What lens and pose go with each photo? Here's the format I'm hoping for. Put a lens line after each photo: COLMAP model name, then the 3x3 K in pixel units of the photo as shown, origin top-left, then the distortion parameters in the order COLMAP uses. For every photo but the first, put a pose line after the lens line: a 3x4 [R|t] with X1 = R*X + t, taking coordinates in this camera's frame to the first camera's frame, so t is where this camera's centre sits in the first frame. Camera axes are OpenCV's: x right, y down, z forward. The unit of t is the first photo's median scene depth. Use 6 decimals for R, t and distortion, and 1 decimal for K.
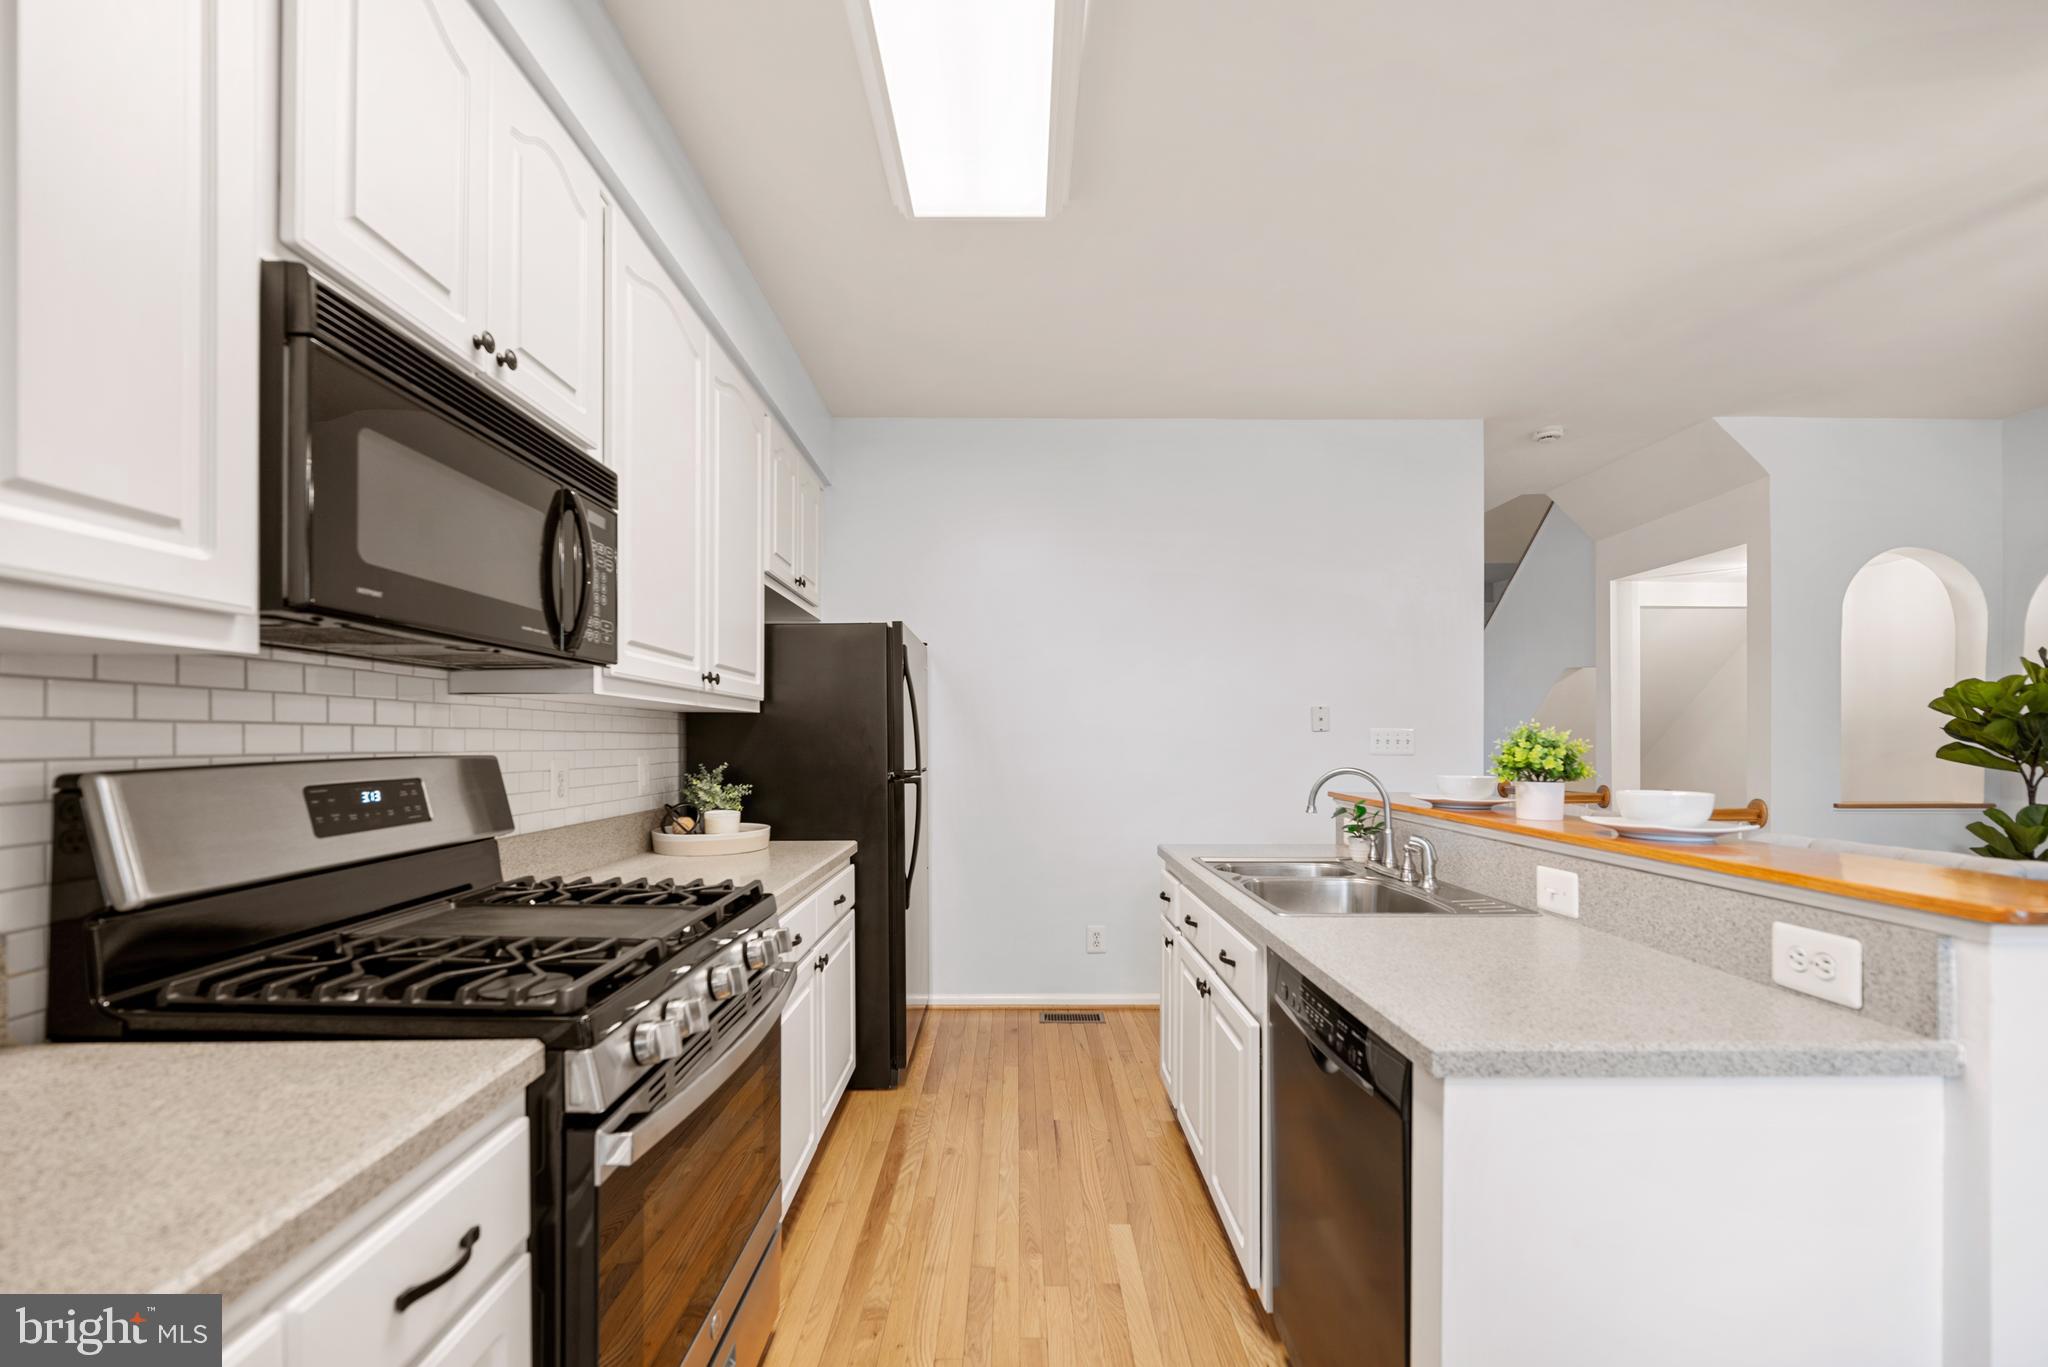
lens RADIAL K [[813.2, 0, 1021.6], [0, 813.2, 738.9], [0, 0, 1]] dist [-0.000156, -0.000433]
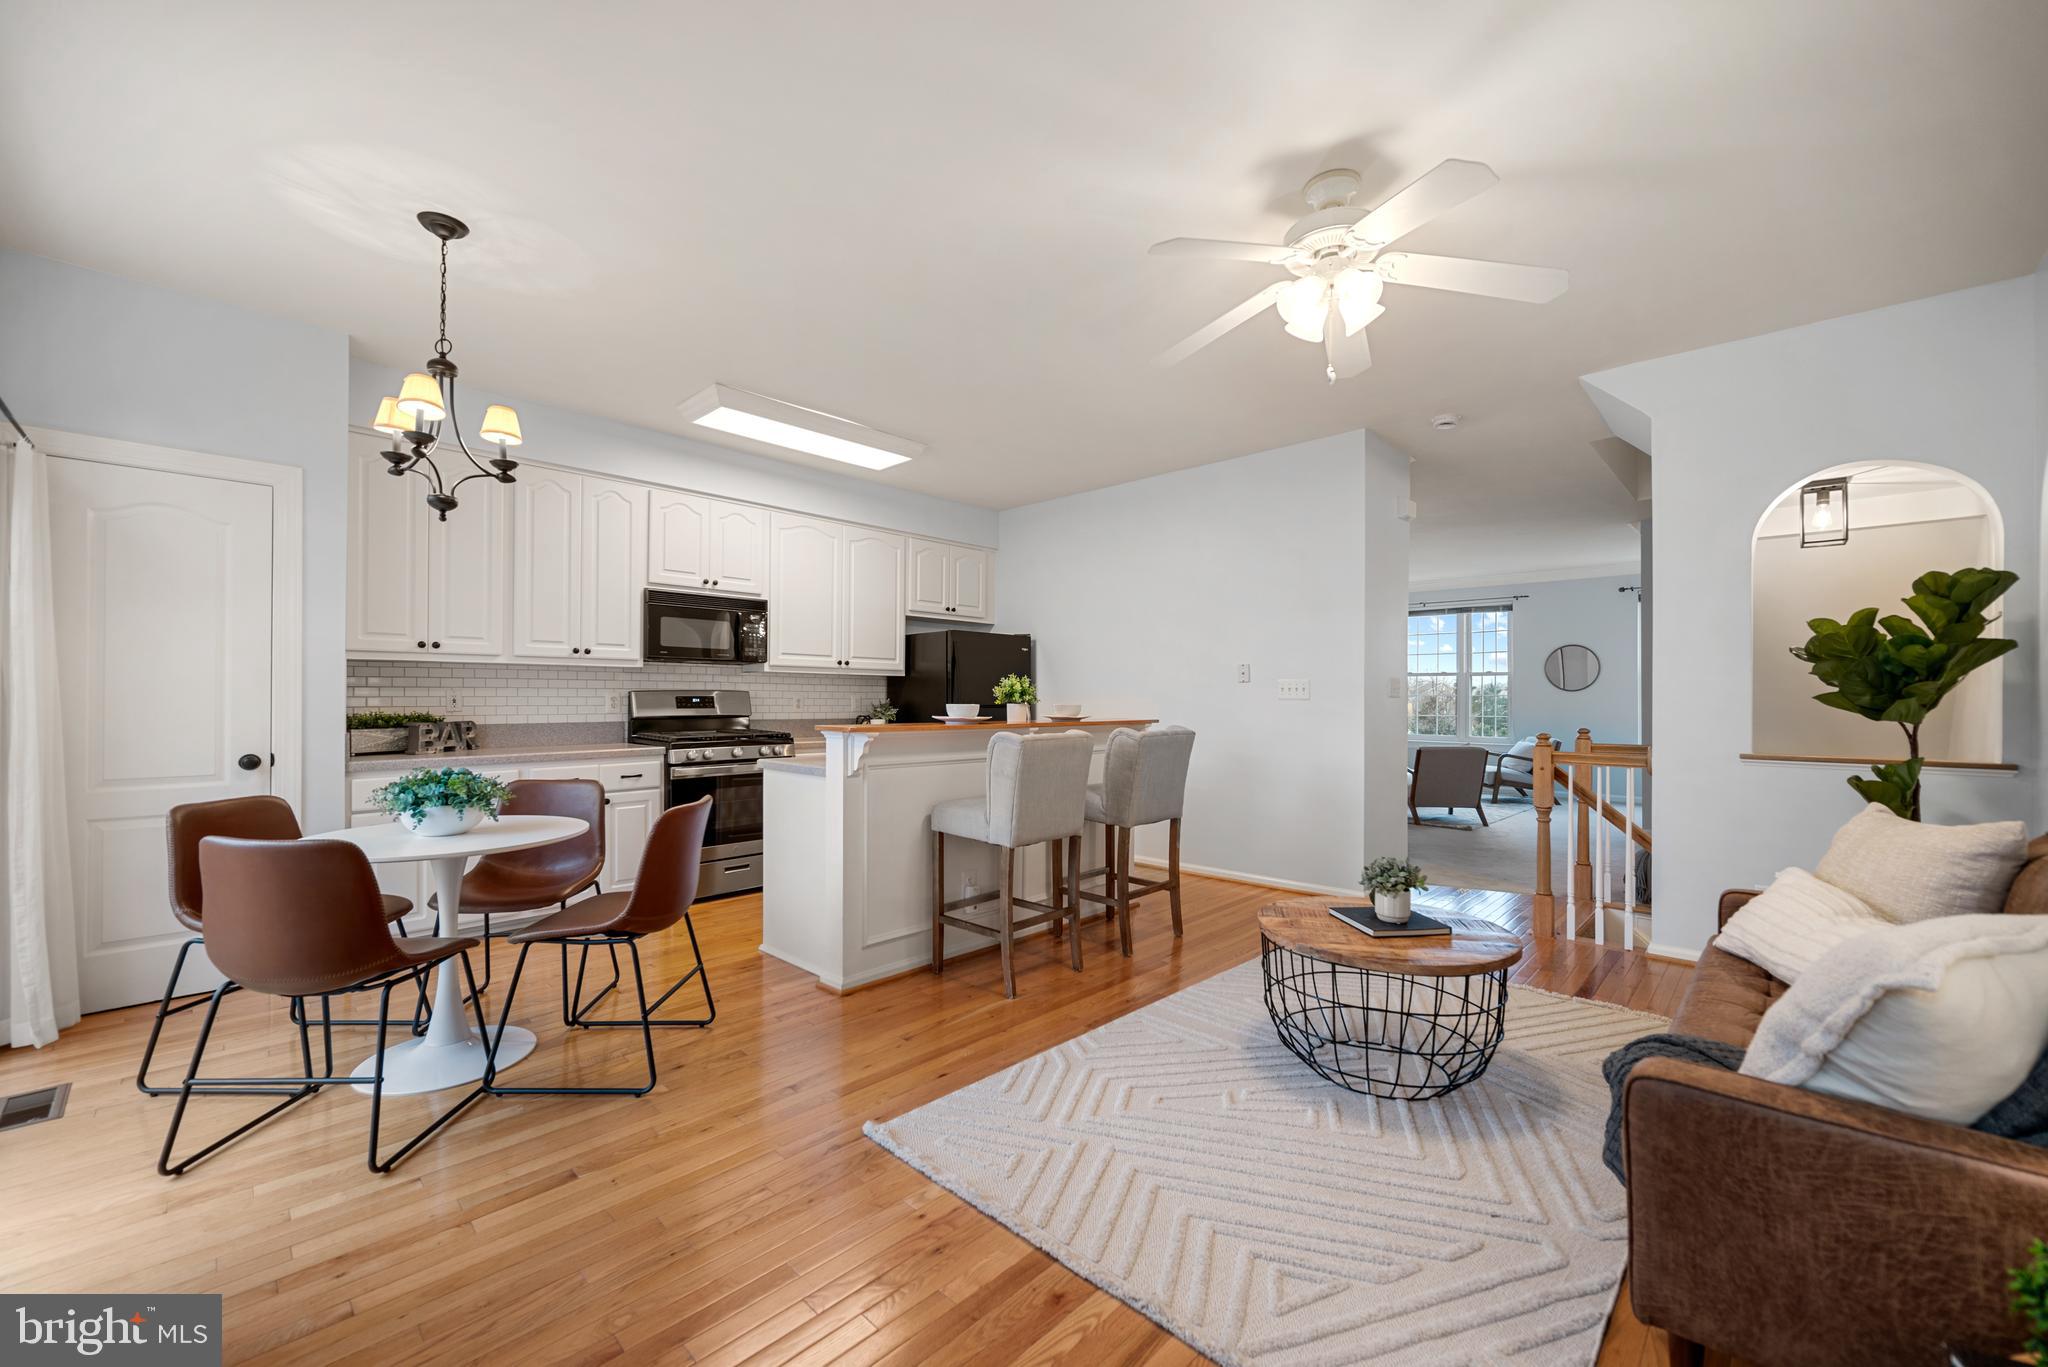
lens RADIAL K [[813.2, 0, 1053.4], [0, 813.2, 692.1], [0, 0, 1]] dist [-0.000156, -0.000433]
pose [[0.725423, -0.001901, -0.688301, 3.047899], [-0.004728, 0.999959, -0.007744, 0.055153], [0.688287, 0.008872, 0.725384, -0.621662]]
